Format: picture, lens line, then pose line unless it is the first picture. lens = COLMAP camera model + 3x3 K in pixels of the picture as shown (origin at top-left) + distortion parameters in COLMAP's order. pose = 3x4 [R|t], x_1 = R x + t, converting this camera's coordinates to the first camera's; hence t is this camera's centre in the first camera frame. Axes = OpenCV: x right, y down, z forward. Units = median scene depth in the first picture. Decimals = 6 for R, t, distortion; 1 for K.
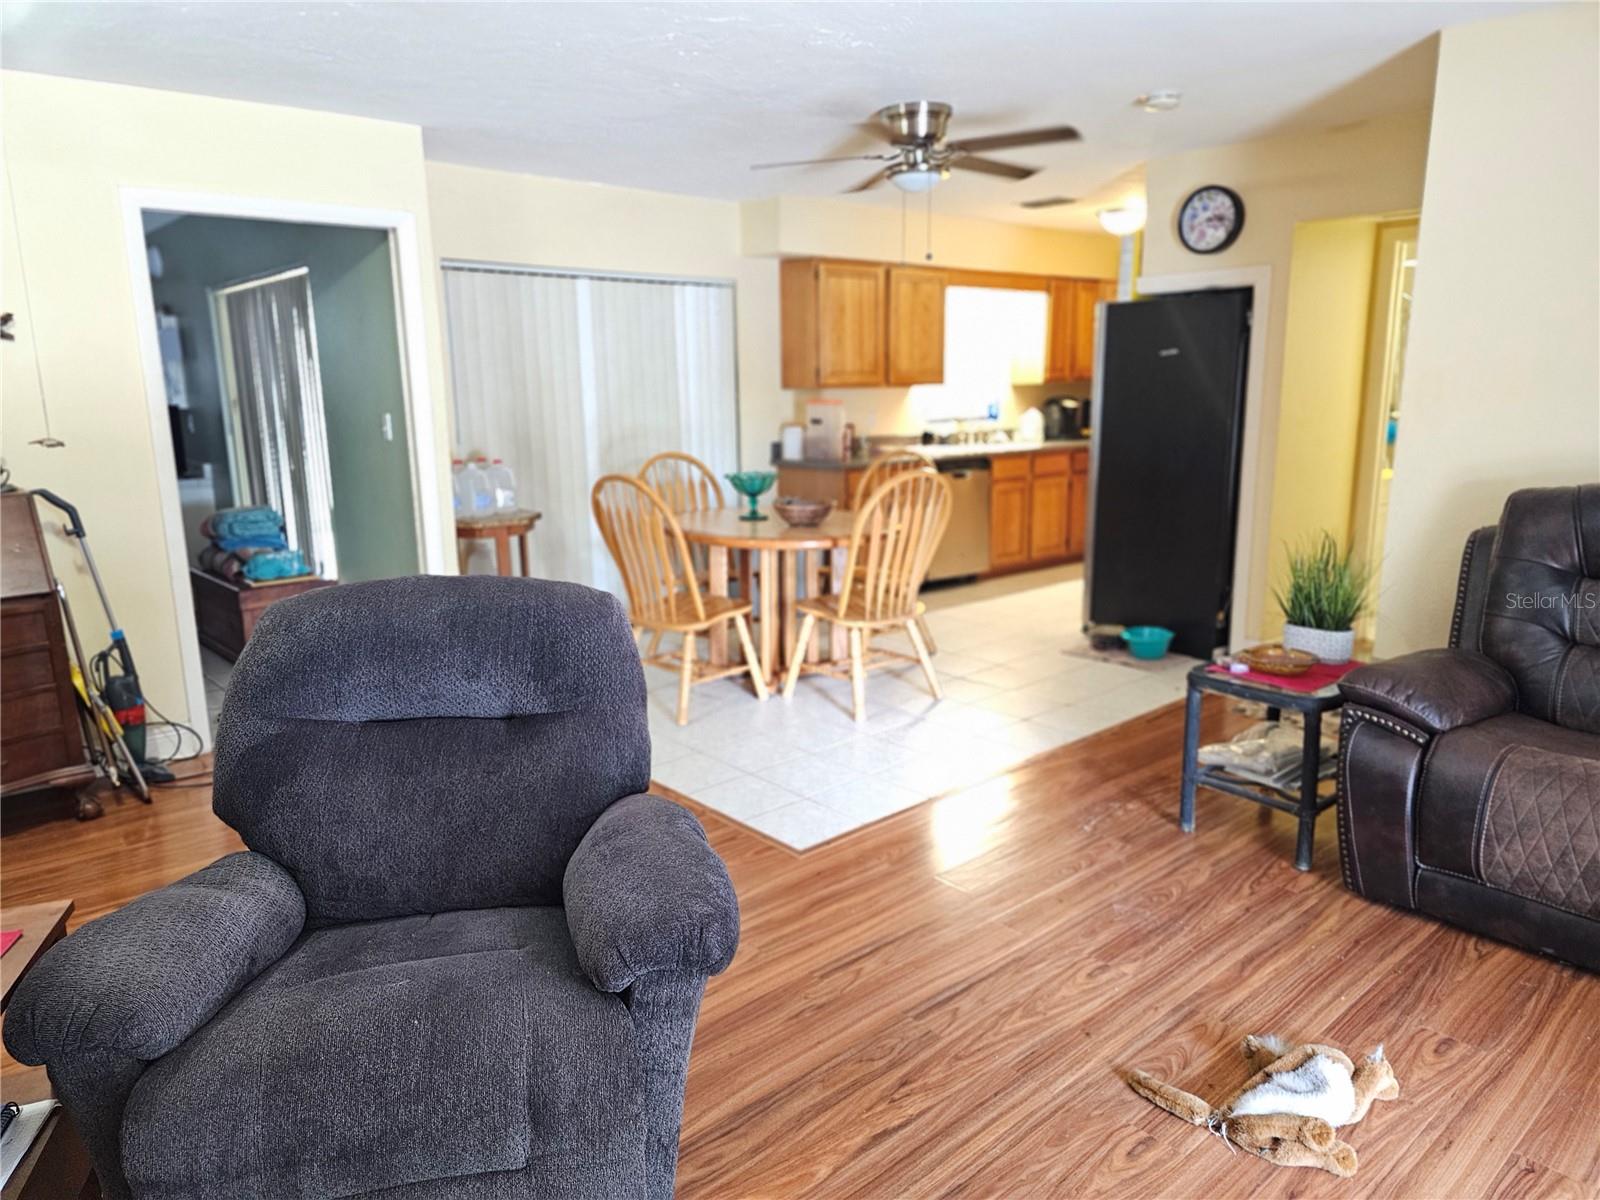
lens RADIAL K [[1082.0, 0, 800.0], [0, 1082.0, 600.0], [0, 0, 1]] dist [-0.001251, -0.000308]
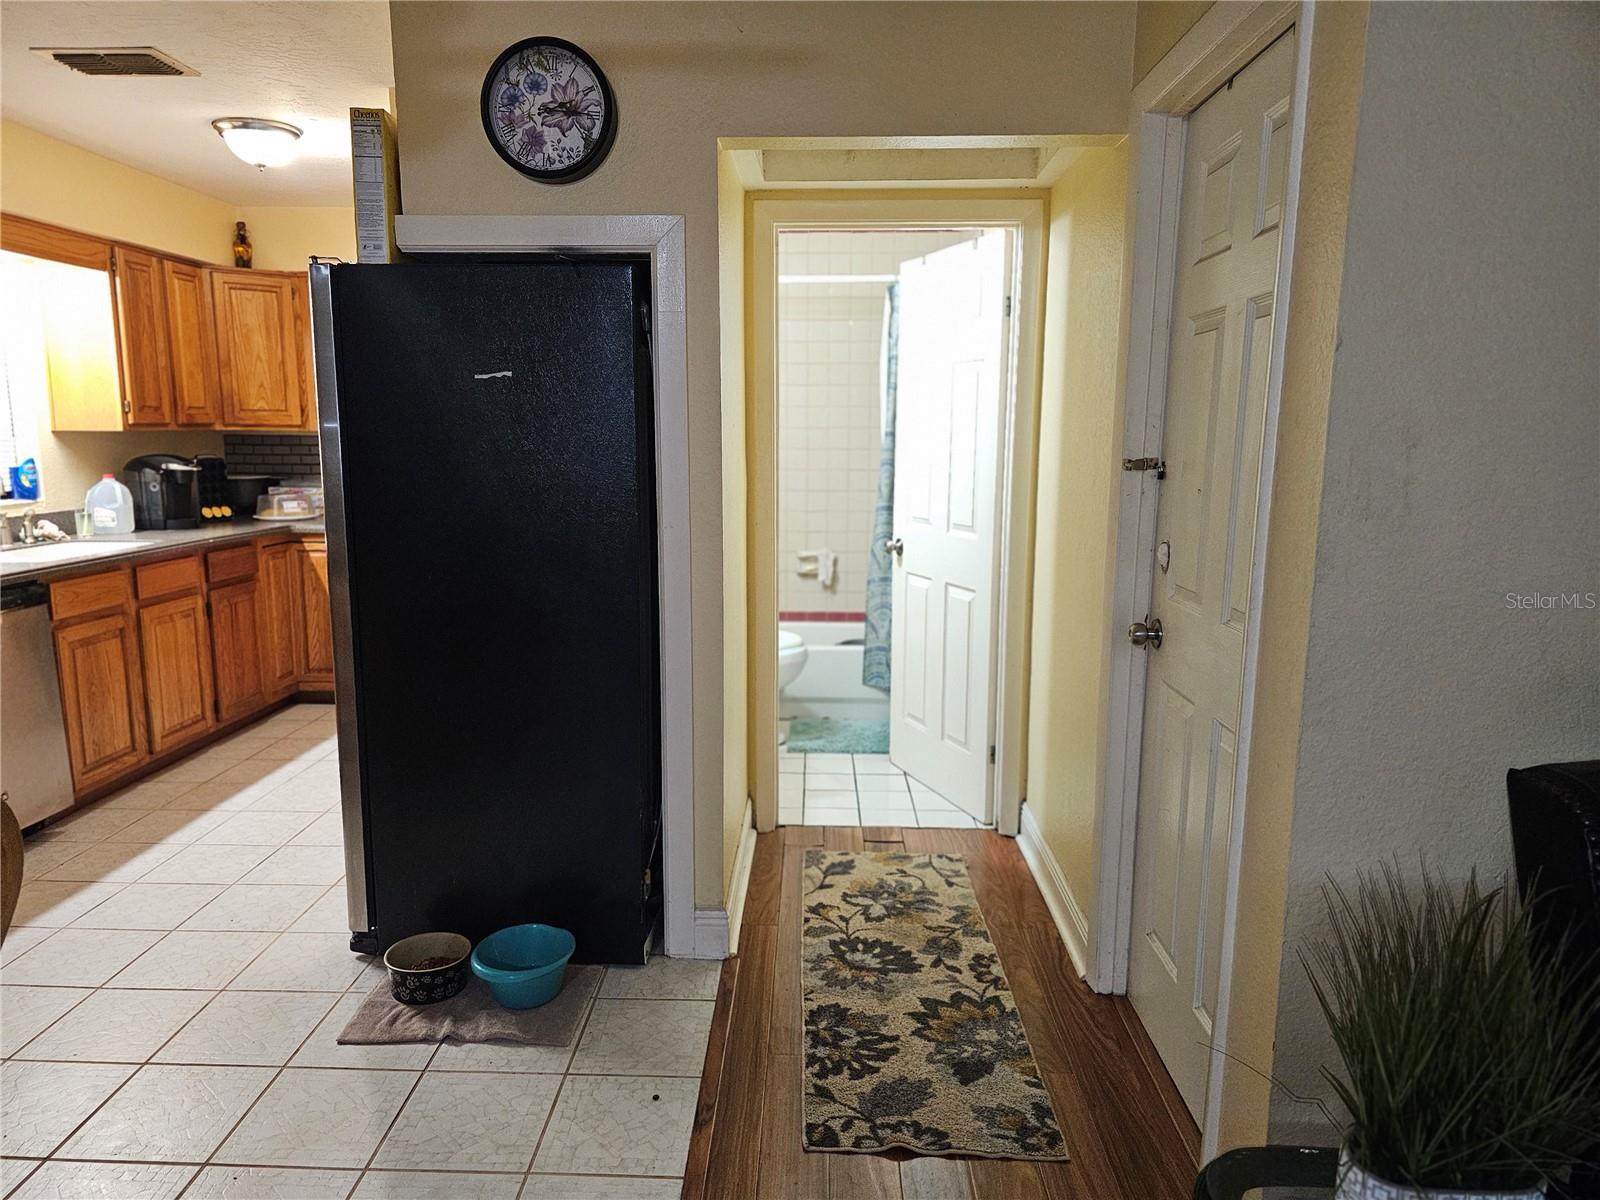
lens RADIAL K [[1102.2, 0, 800.0], [0, 1102.2, 600.0], [0, 0, 1]] dist [-0.005064, -0.003635]
pose [[0.683995, -0.106981, 0.721600, 0.045412], [0.137348, 0.990383, 0.016639, -0.079004], [-0.716440, 0.087729, 0.692111, 0.380539]]
